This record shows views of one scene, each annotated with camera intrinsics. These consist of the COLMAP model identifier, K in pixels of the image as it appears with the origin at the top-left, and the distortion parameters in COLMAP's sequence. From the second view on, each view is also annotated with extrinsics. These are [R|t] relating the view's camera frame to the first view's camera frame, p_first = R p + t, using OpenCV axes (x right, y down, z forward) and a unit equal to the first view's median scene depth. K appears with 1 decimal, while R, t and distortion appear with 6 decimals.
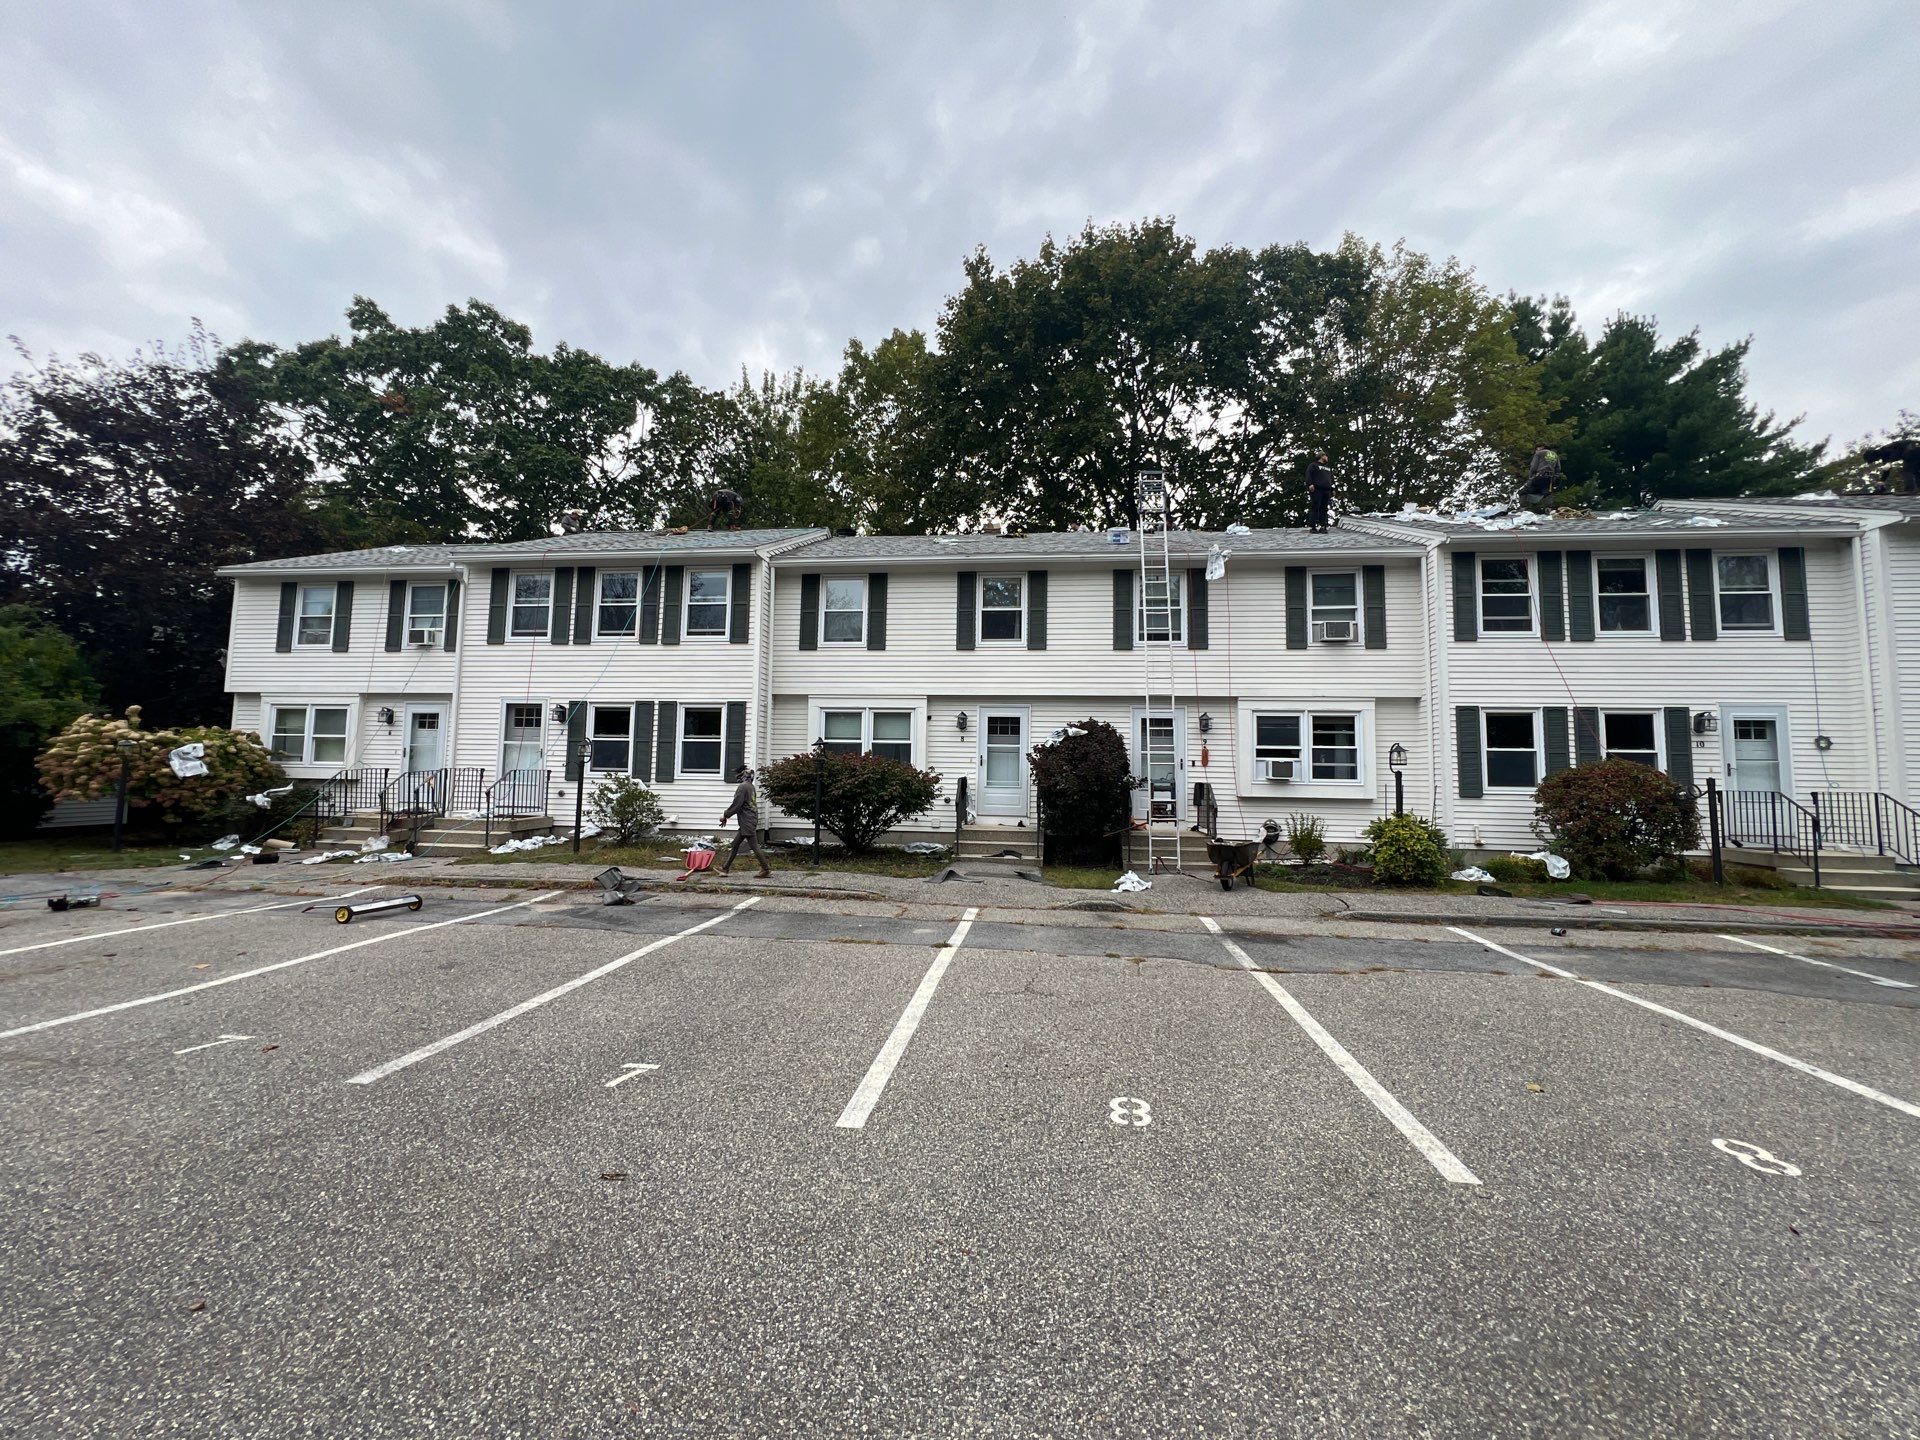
lens RADIAL K [[768.0, 0, 956.2], [0, 768.0, 719.4], [0, 0, 1]] dist [-0.001714, -0.000055]
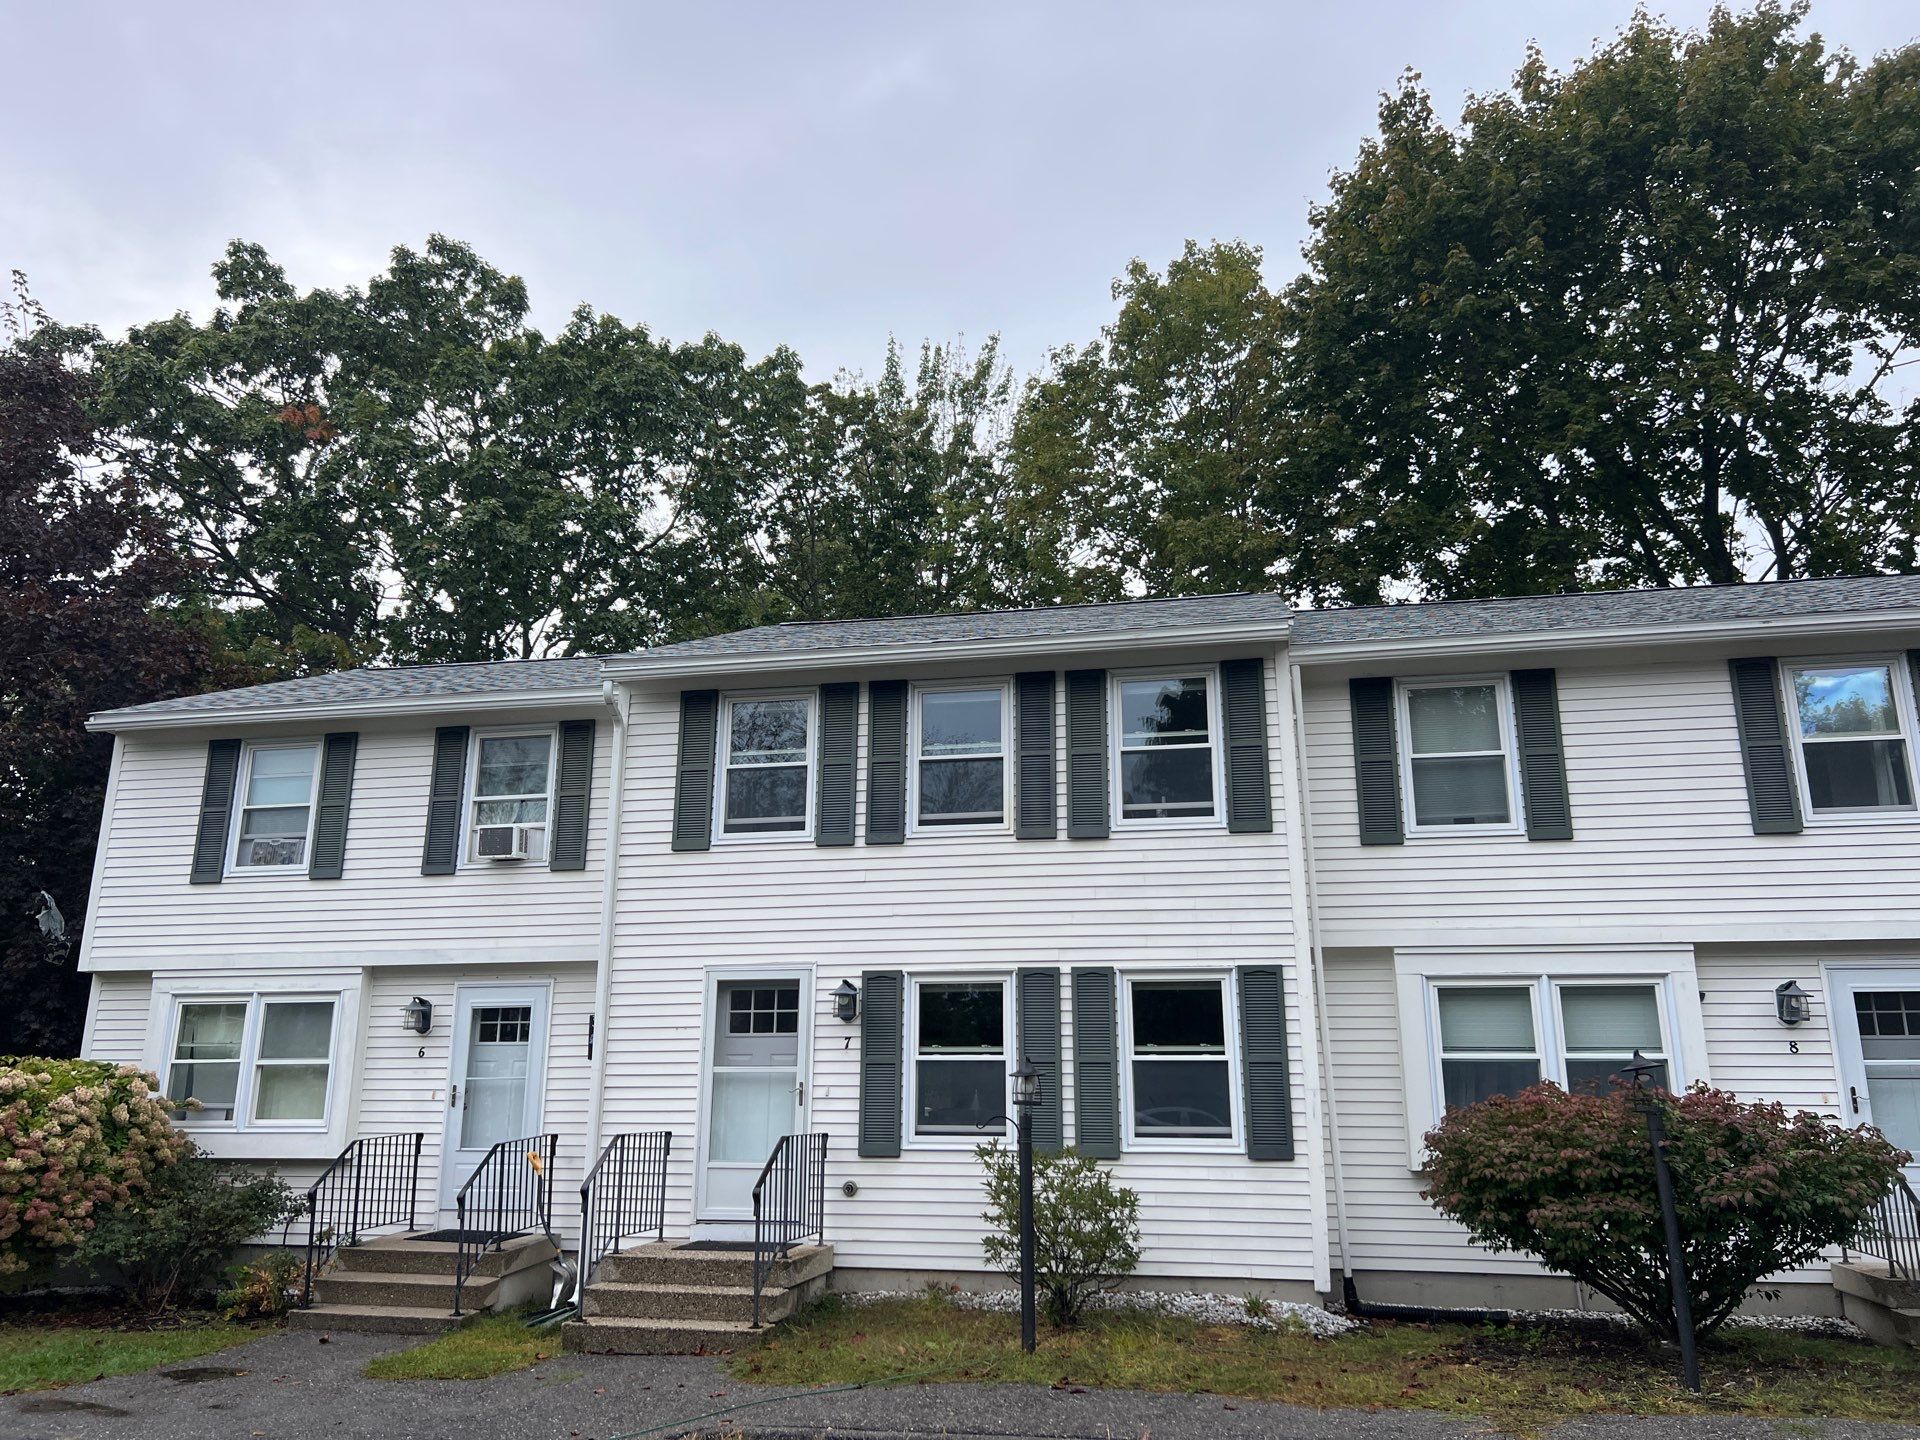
lens RADIAL K [[1430.9, 0, 941.7], [0, 1430.9, 727.6], [0, 0, 1]] dist [0.053722, -0.061914]
pose [[0.996278, -0.034113, -0.079163, -0.391571], [0.019096, 0.982885, -0.183229, -0.009900], [0.084058, 0.181035, 0.979878, 0.158364]]
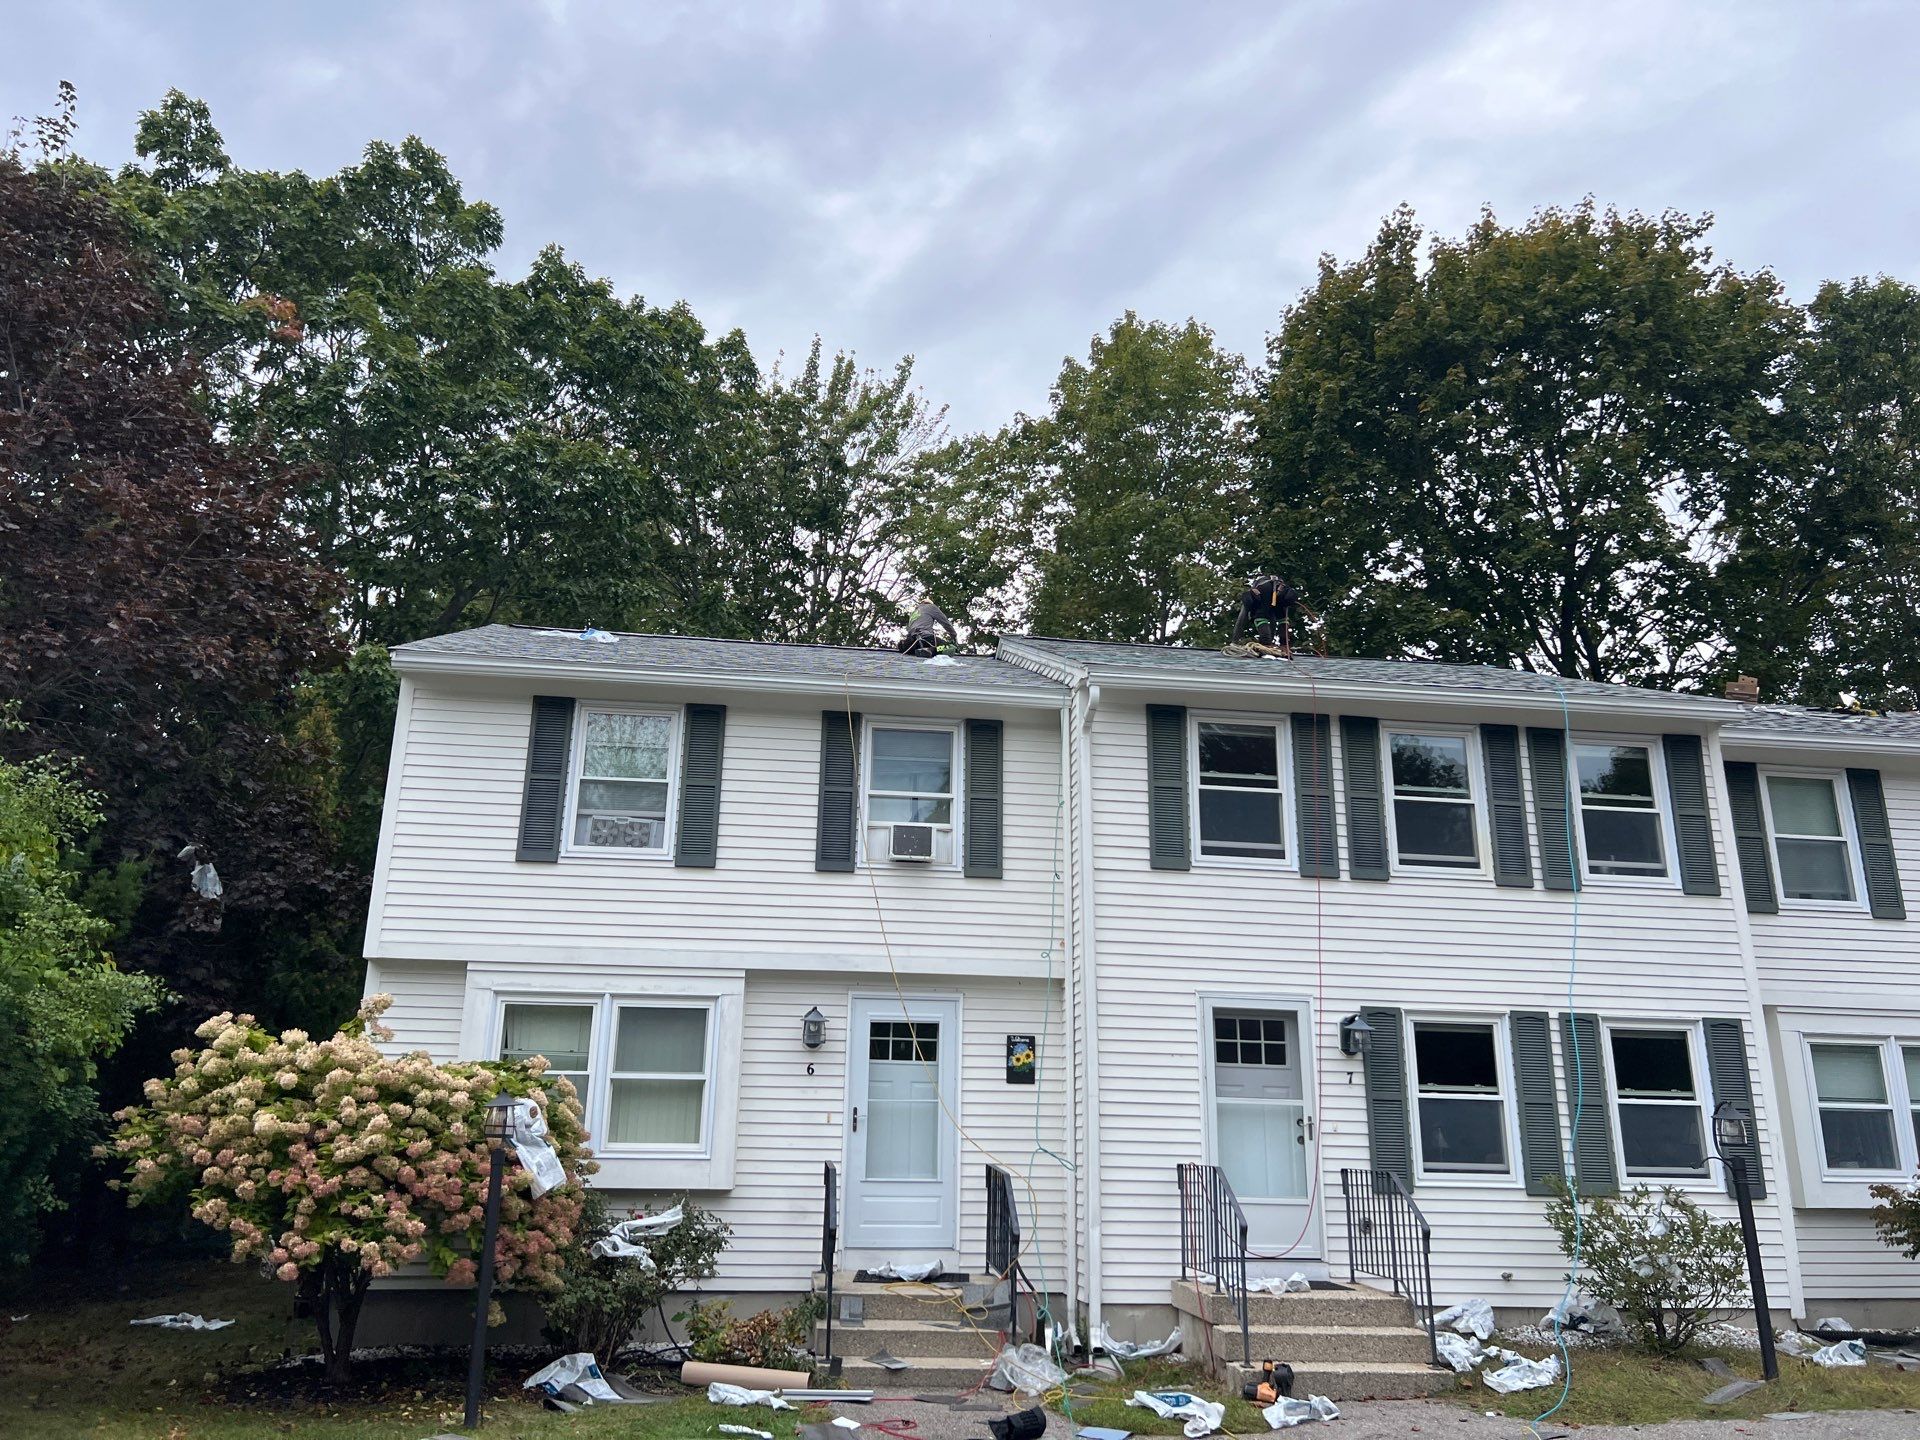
lens RADIAL K [[1438.2, 0, 952.6], [0, 1438.2, 697.9], [0, 0, 1]] dist [0.047007, -0.059585]
pose [[0.968475, 0.075548, 0.237381, -0.963148], [-0.022063, 0.975173, -0.220341, -0.008408], [-0.248134, 0.208157, 0.946097, 0.223801]]
